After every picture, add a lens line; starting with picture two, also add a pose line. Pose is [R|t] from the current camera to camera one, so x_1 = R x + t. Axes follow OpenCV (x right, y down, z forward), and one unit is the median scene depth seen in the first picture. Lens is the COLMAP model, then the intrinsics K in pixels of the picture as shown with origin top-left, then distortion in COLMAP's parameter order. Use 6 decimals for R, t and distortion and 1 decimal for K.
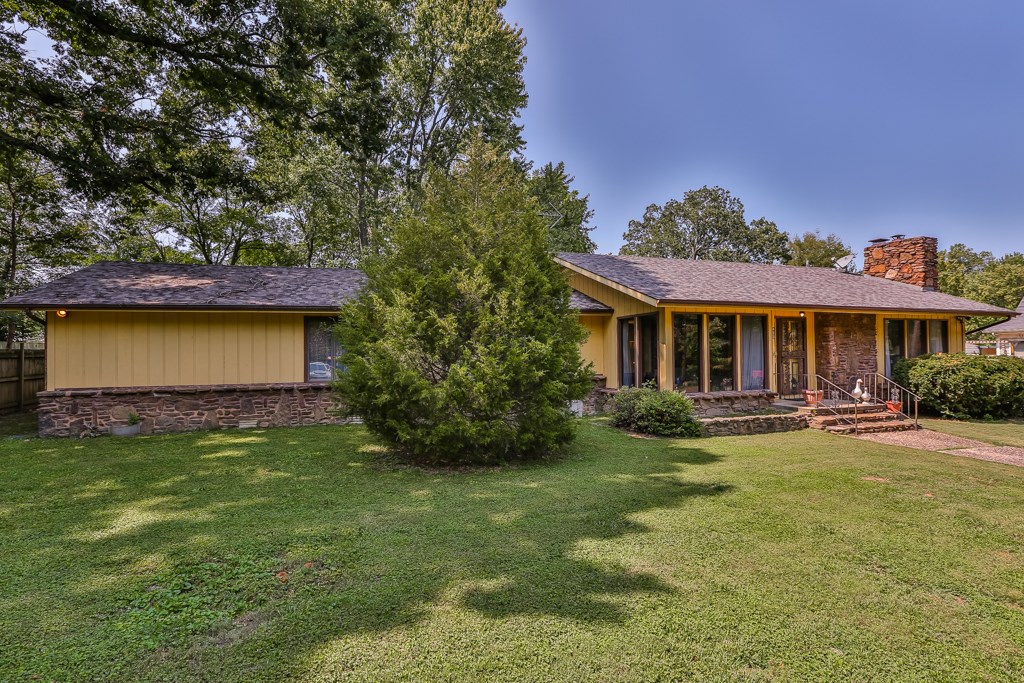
lens RADIAL K [[516.5, 0, 513.1], [0, 516.5, 341.0], [0, 0, 1]] dist [-0.021070, 0.001368]
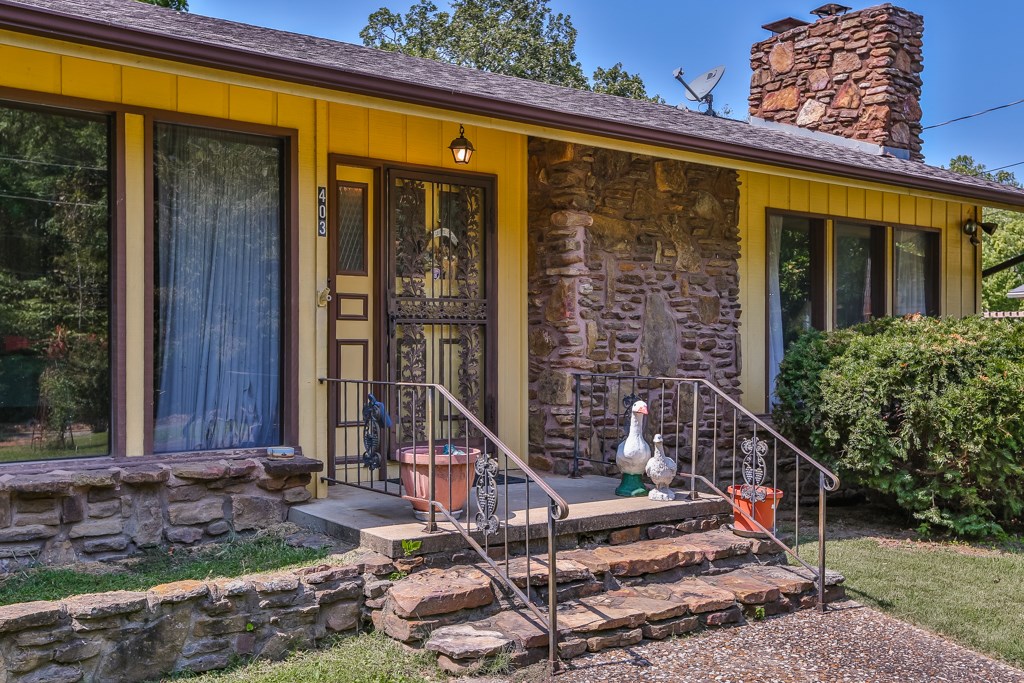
lens RADIAL K [[967.8, 0, 511.3], [0, 967.8, 343.6], [0, 0, 1]] dist [0.015813, 0.000000]
pose [[0.958591, 0.011275, 0.284562, 0.468543], [-0.014607, 0.999847, 0.009588, 0.041014], [-0.284410, -0.013348, 0.958610, 0.543708]]
